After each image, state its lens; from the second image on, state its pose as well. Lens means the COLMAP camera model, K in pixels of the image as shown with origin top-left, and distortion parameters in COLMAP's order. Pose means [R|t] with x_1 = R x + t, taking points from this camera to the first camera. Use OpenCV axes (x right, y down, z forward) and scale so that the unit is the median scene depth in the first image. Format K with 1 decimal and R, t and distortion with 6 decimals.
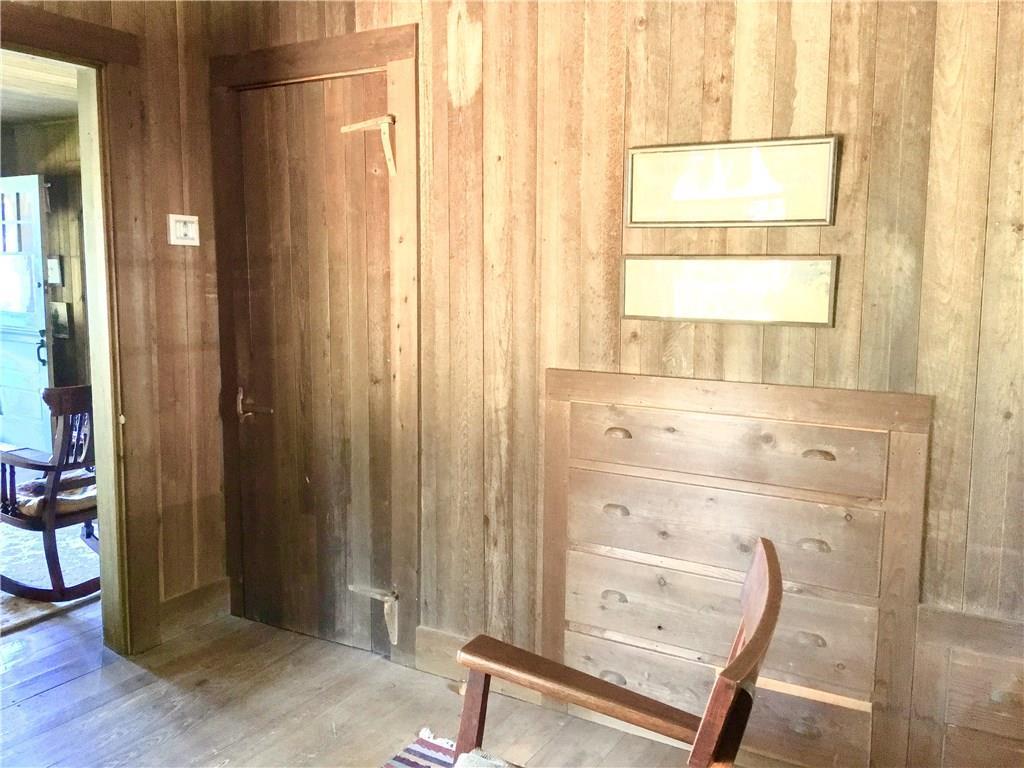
lens RADIAL K [[859.7, 0, 507.6], [0, 859.7, 378.6], [0, 0, 1]] dist [0.124870, -0.195907]
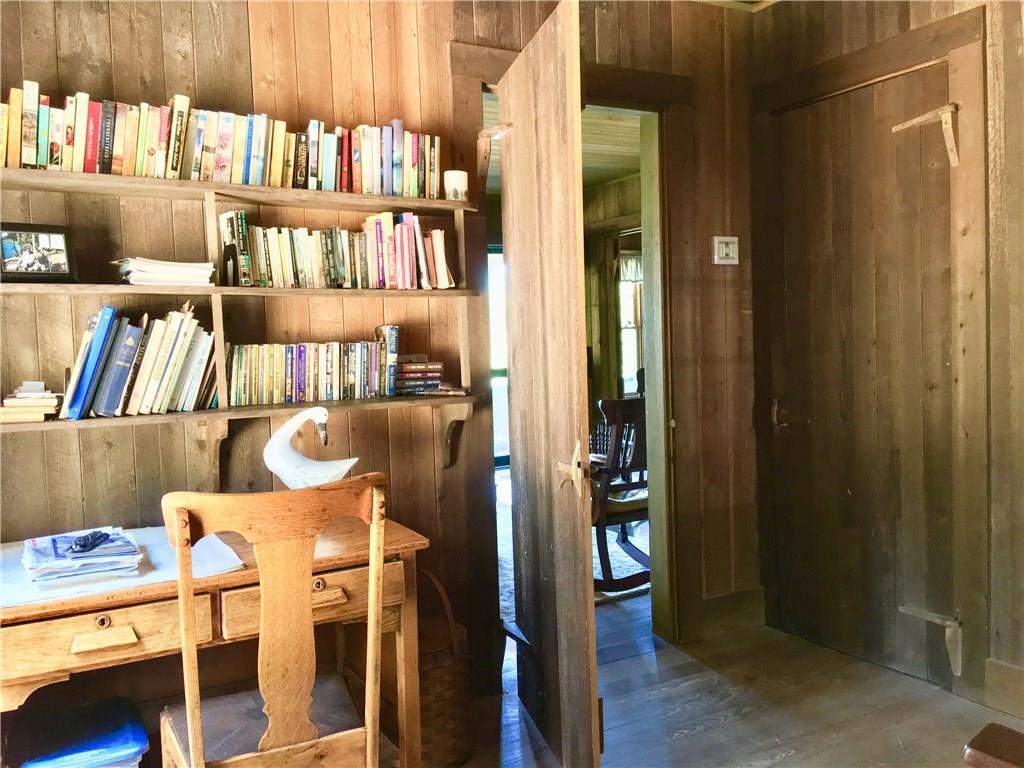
lens RADIAL K [[859.7, 0, 507.6], [0, 859.7, 378.6], [0, 0, 1]] dist [0.124870, -0.195907]
pose [[0.864509, -0.012080, -0.502473, -0.072260], [-0.019552, 0.998146, -0.057635, 0.056802], [0.502237, 0.059650, 0.862670, -0.048404]]
